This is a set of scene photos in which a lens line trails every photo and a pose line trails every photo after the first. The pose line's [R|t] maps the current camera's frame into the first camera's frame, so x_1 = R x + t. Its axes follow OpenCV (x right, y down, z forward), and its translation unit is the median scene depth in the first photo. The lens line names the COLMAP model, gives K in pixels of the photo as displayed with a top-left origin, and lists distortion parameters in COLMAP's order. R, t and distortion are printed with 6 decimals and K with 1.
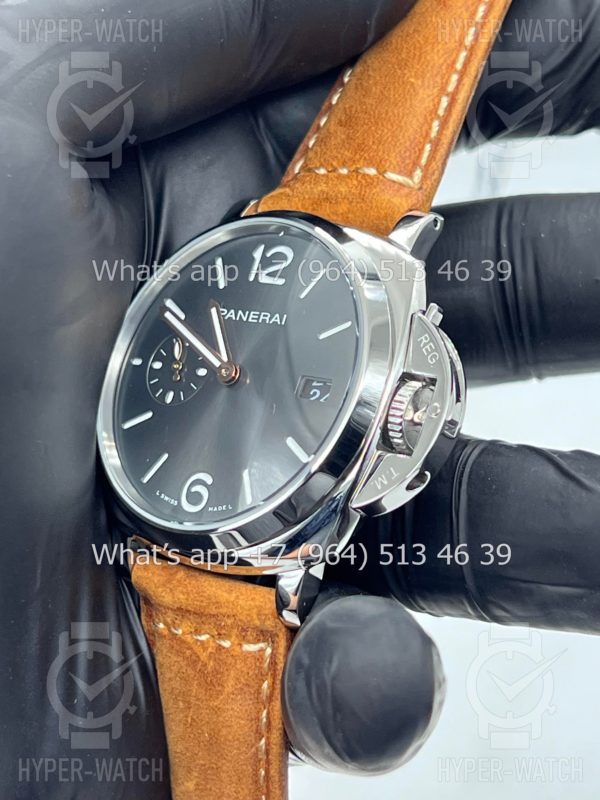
lens RADIAL K [[1890.1, 0, 300.0], [0, 1890.1, 400.0], [0, 0, 1]] dist [0.102989, 4.687652]
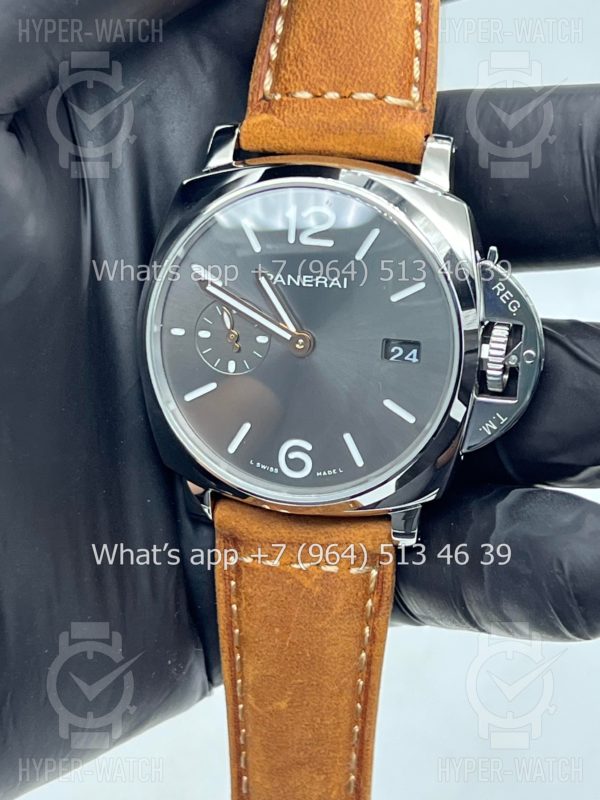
lens RADIAL K [[1890.1, 0, 300.0], [0, 1890.1, 400.0], [0, 0, 1]] dist [0.102989, 4.687652]
pose [[0.898573, -0.295628, 0.324299, -0.380154], [0.141838, 0.895016, 0.422881, -0.420787], [-0.415268, -0.333992, 0.846169, 0.113641]]
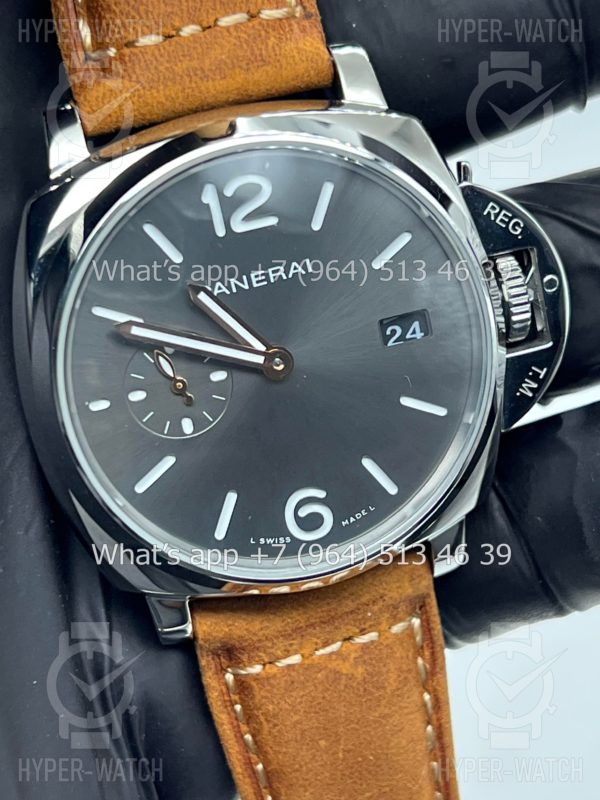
lens RADIAL K [[1890.1, 0, 300.0], [0, 1890.1, 400.0], [0, 0, 1]] dist [0.102989, 4.687652]
pose [[0.565473, -0.555999, 0.609184, -0.497768], [0.253950, 0.820104, 0.512776, -0.384411], [-0.784697, -0.135259, 0.604943, 0.529551]]
